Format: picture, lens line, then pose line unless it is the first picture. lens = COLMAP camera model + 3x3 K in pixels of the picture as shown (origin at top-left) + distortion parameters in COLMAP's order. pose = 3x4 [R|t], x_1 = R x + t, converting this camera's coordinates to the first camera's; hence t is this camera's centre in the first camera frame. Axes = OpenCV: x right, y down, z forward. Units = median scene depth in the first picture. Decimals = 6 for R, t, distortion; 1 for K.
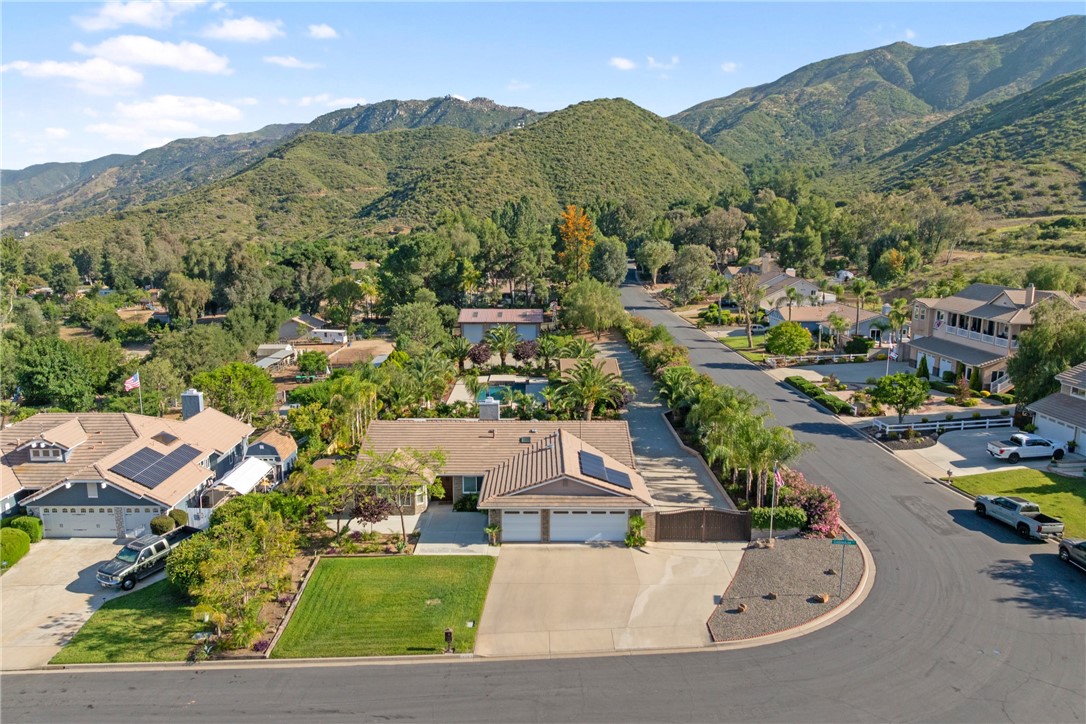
lens RADIAL K [[755.1, 0, 536.5], [0, 755.1, 374.6], [0, 0, 1]] dist [-0.041432, 0.004379]
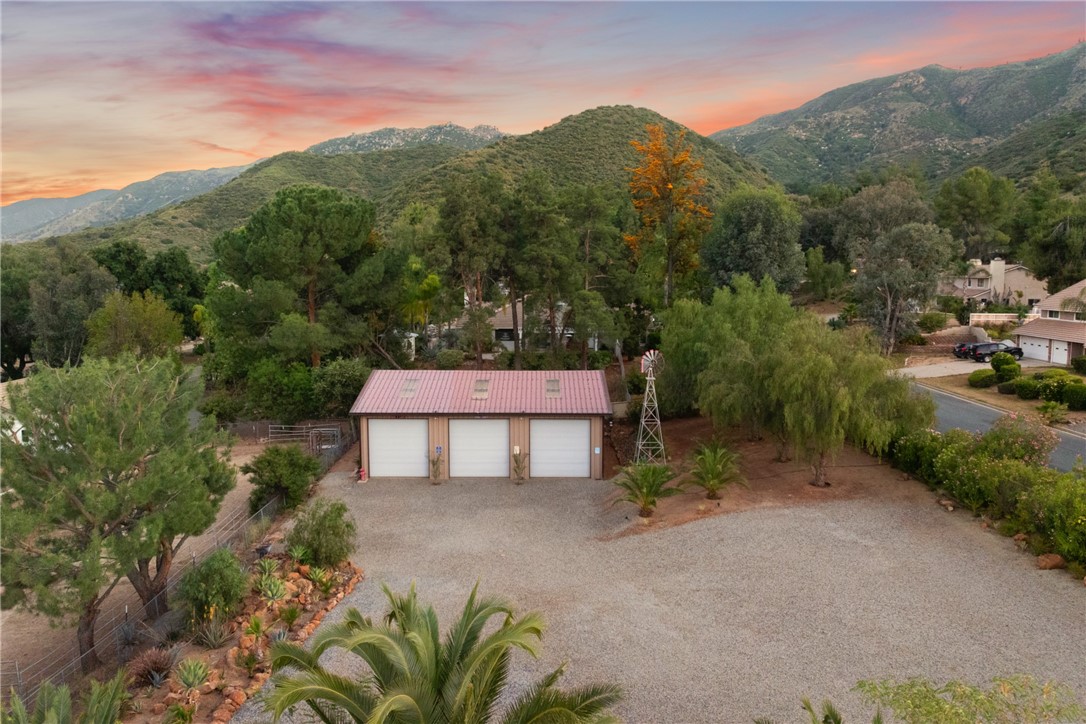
lens RADIAL K [[793.6, 0, 547.1], [0, 793.6, 338.4], [0, 0, 1]] dist [-0.036626, -0.006878]
pose [[0.999985, -0.000684, 0.005342, -0.005620], [0.001225, 0.994785, -0.101988, -0.017619], [-0.005244, 0.101993, 0.994771, 0.173829]]
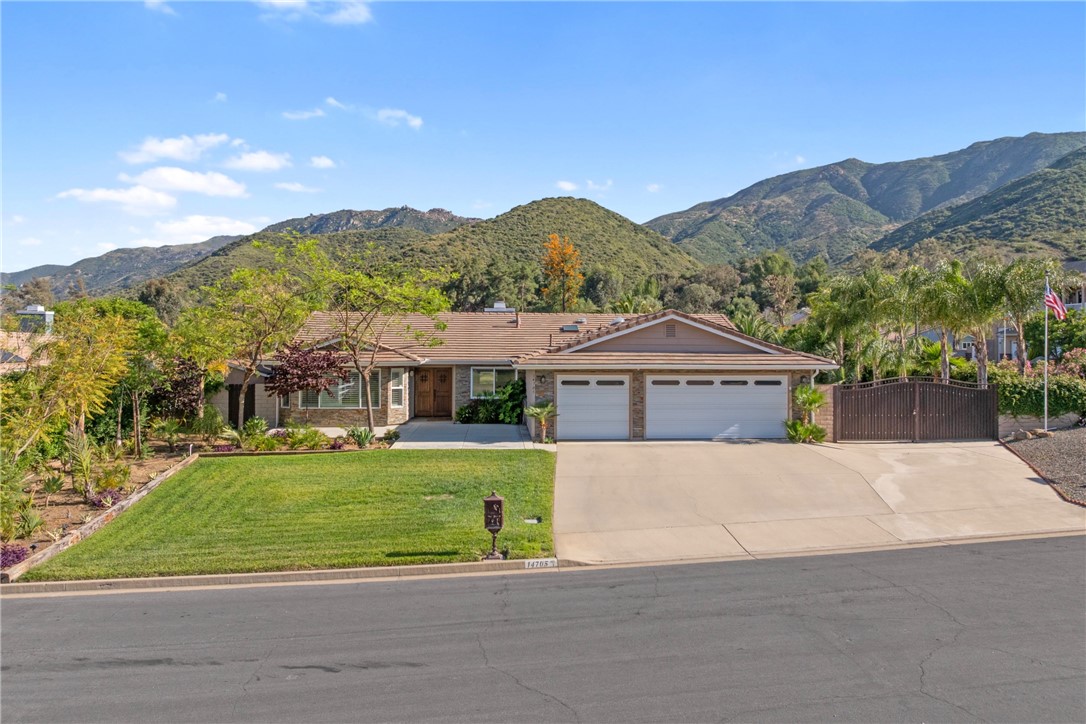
lens RADIAL K [[793.6, 0, 547.1], [0, 793.6, 338.4], [0, 0, 1]] dist [-0.036626, -0.006878]
pose [[0.997683, 0.002219, 0.068003, -0.008152], [0.011444, 0.979756, -0.199870, 0.023685], [-0.067070, 0.200185, 0.977460, 0.039790]]
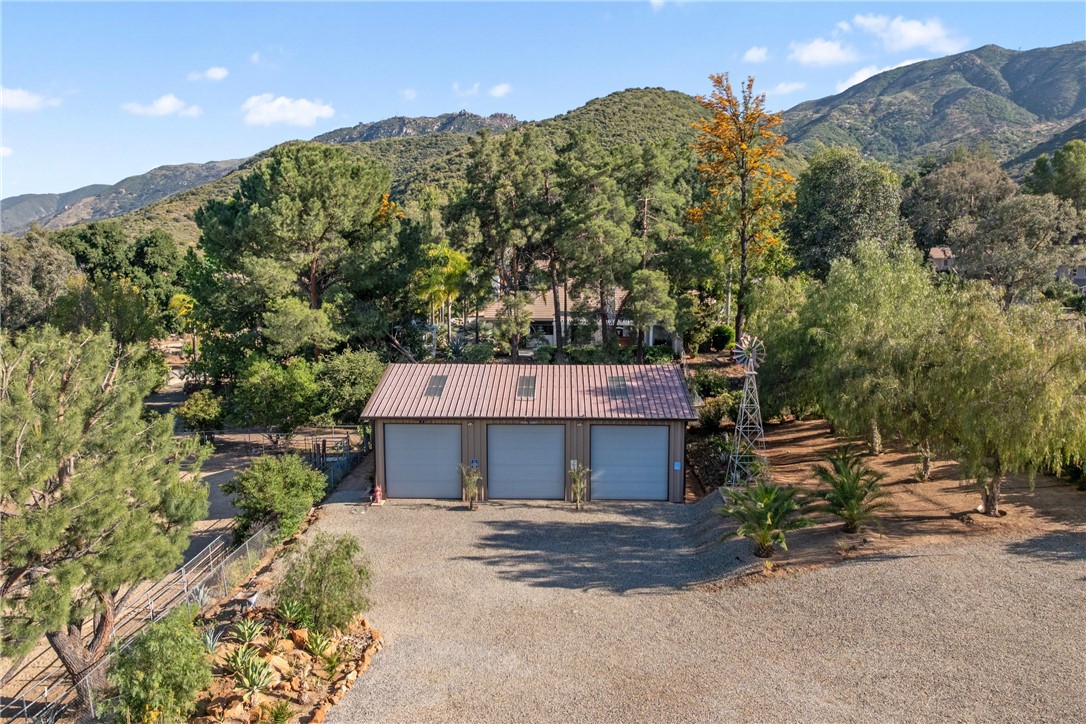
lens RADIAL K [[847.0, 0, 549.4], [0, 847.0, 365.4], [0, 0, 1]] dist [-0.040718, -0.005549]
pose [[0.999880, 0.000584, -0.015498, -0.009592], [-0.001762, 0.997101, -0.076068, -0.017280], [0.015409, 0.076086, 0.996982, 0.189007]]
